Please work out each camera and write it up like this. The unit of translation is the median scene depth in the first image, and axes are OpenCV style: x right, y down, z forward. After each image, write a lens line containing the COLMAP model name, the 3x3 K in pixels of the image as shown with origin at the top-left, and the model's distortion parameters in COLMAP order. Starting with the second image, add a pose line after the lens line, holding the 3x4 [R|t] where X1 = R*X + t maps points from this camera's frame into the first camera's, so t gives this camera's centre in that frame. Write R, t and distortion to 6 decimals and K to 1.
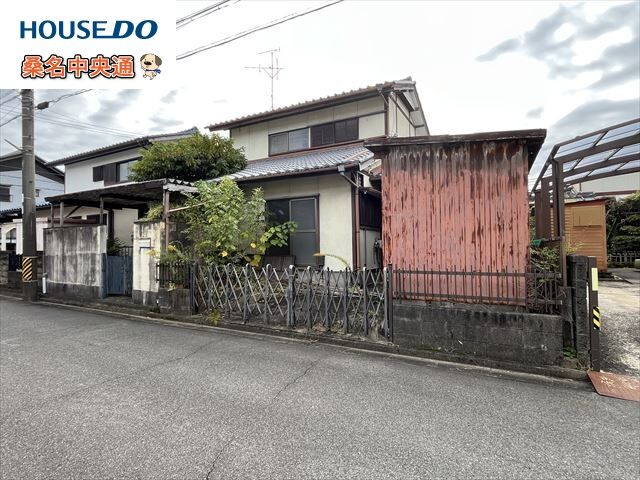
lens RADIAL K [[344.1, 0, 320.0], [0, 344.1, 240.0], [0, 0, 1]] dist [-0.002360, -0.001222]
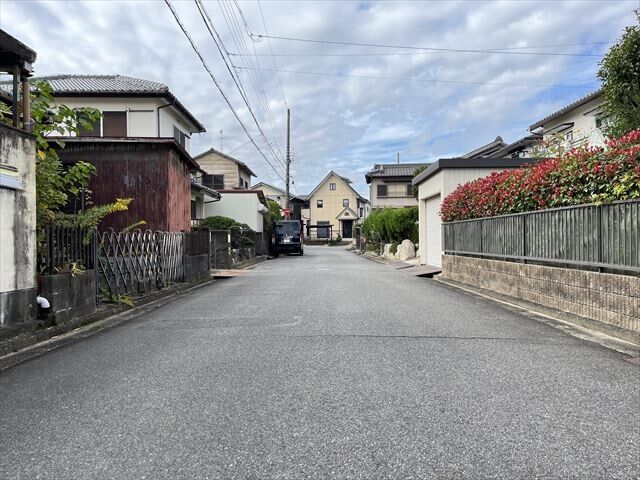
lens RADIAL K [[483.7, 0, 320.0], [0, 483.7, 240.0], [0, 0, 1]] dist [0.061395, -0.083315]
pose [[-0.500149, 0.014487, 0.865818, -1.176668], [-0.004991, 0.999795, -0.019612, 0.092101], [-0.865925, -0.014131, -0.499974, 0.940782]]
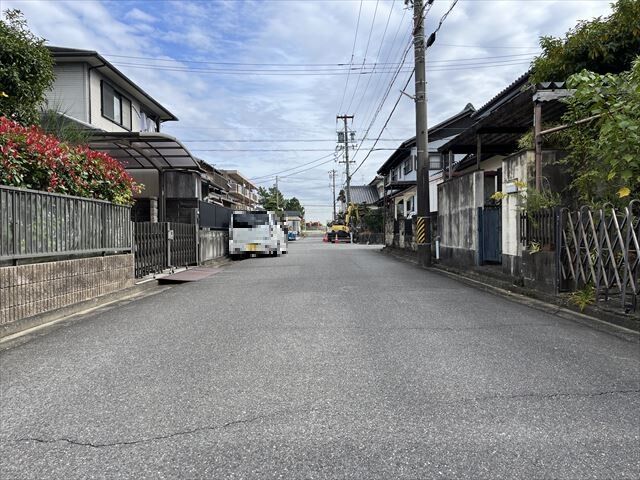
lens RADIAL K [[483.7, 0, 320.0], [0, 483.7, 240.0], [0, 0, 1]] dist [0.061395, -0.083315]
pose [[0.488240, 0.018818, -0.872506, 0.157473], [0.022391, 0.999168, 0.034079, 0.072547], [0.872422, -0.036175, 0.487413, 0.174836]]
